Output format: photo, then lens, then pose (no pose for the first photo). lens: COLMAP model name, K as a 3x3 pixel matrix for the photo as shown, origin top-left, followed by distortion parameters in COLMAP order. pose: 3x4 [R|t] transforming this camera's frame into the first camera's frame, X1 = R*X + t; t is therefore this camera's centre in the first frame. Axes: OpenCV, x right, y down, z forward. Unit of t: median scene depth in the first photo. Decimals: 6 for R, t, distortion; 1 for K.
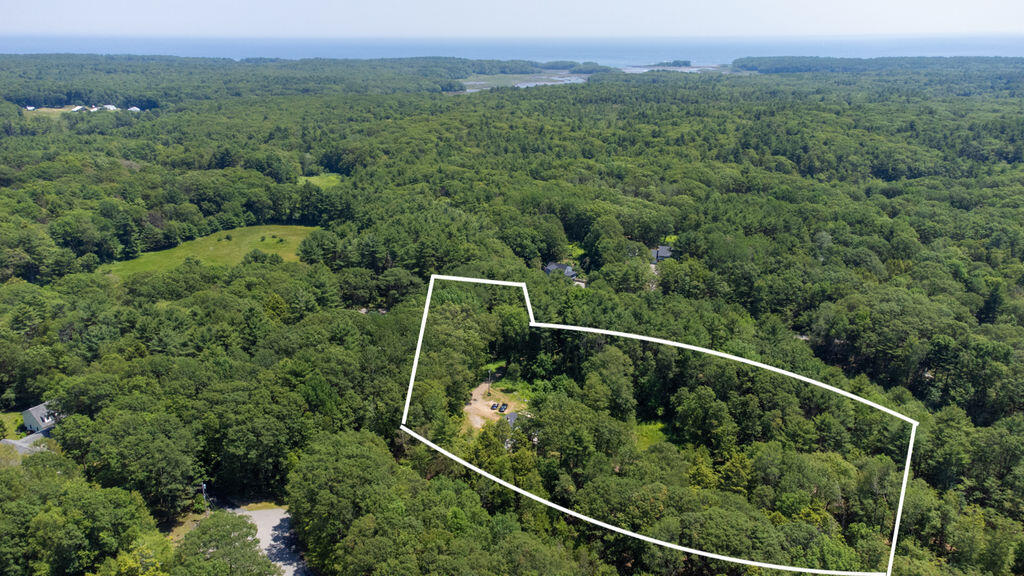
lens RADIAL K [[752.5, 0, 512.0], [0, 752.5, 288.0], [0, 0, 1]] dist [0.008123, 0.075050]
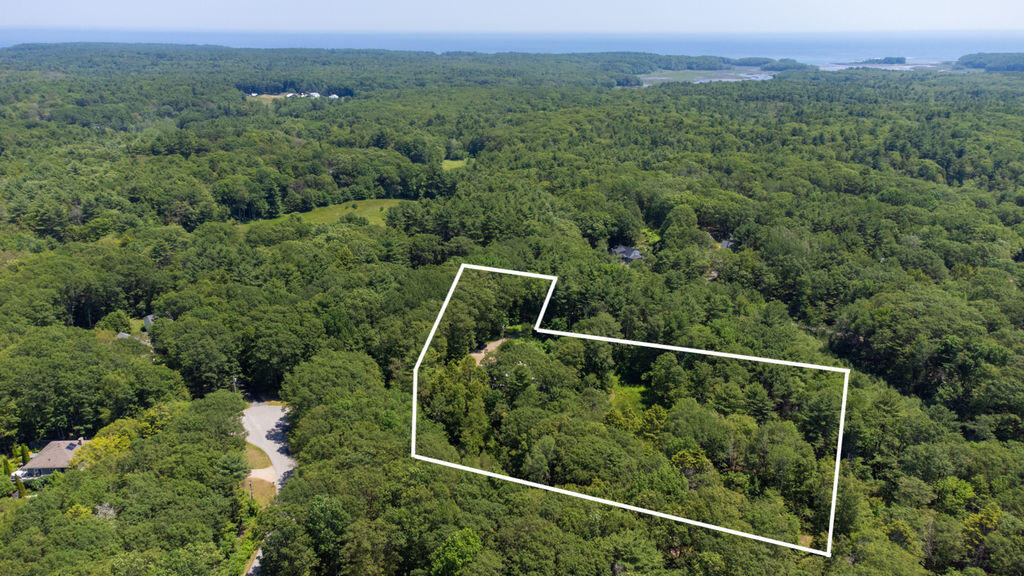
lens RADIAL K [[752.5, 0, 512.0], [0, 752.5, 288.0], [0, 0, 1]] dist [0.008123, 0.075050]
pose [[0.967911, 0.085939, -0.236140, 0.121040], [-0.084568, 0.996290, 0.015947, 0.016409], [0.236635, 0.004534, 0.971588, -0.049224]]
